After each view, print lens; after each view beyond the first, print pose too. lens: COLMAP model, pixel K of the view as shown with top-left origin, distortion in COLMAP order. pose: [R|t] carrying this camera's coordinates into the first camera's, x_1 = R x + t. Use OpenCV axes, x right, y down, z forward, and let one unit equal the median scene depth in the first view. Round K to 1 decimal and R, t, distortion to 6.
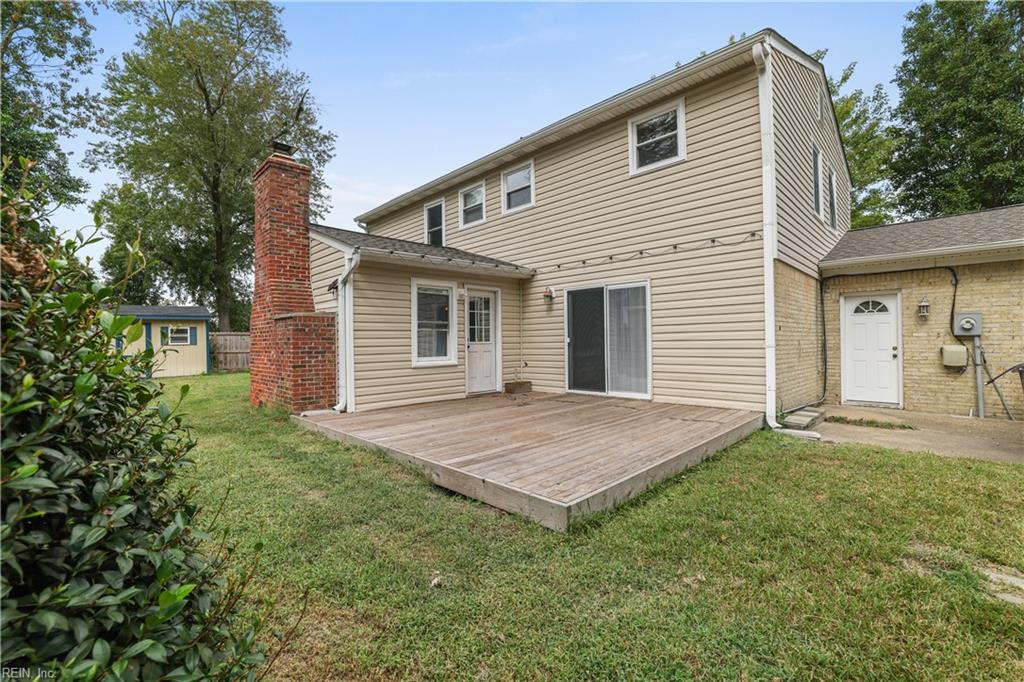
lens RADIAL K [[434.0, 0, 508.4], [0, 434.0, 338.2], [0, 0, 1]] dist [-0.002598, 0.000800]
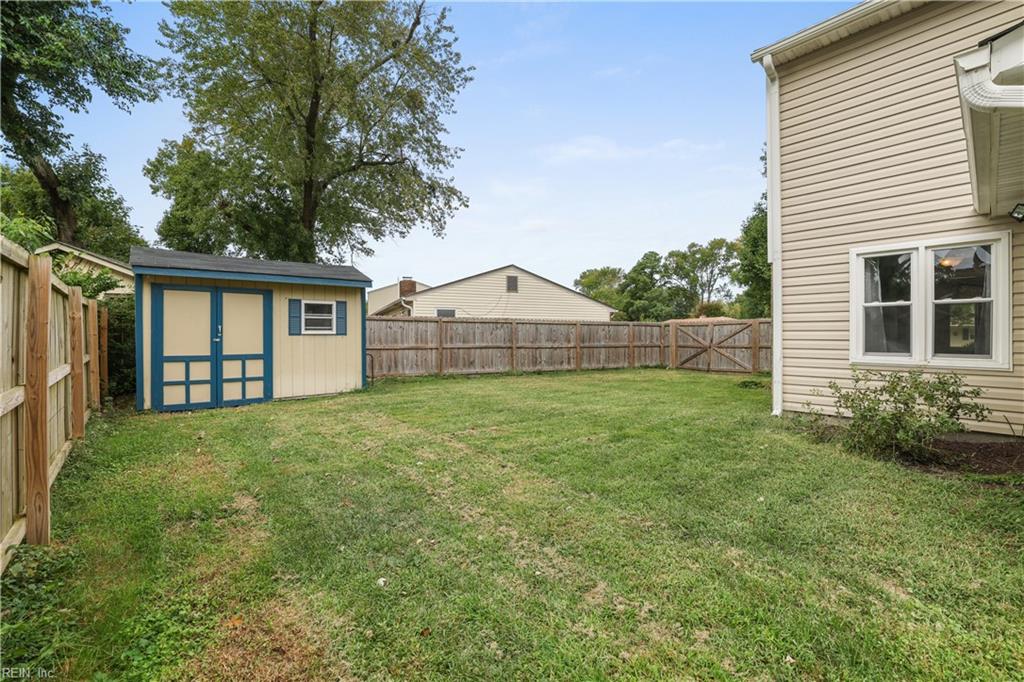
lens RADIAL K [[434.0, 0, 521.8], [0, 434.0, 338.6], [0, 0, 1]] dist [-0.002598, 0.000800]
pose [[0.998904, 0.019058, -0.042757, -0.285898], [-0.018778, 0.999800, 0.006953, 0.007100], [0.042881, -0.006142, 0.999061, 0.282376]]
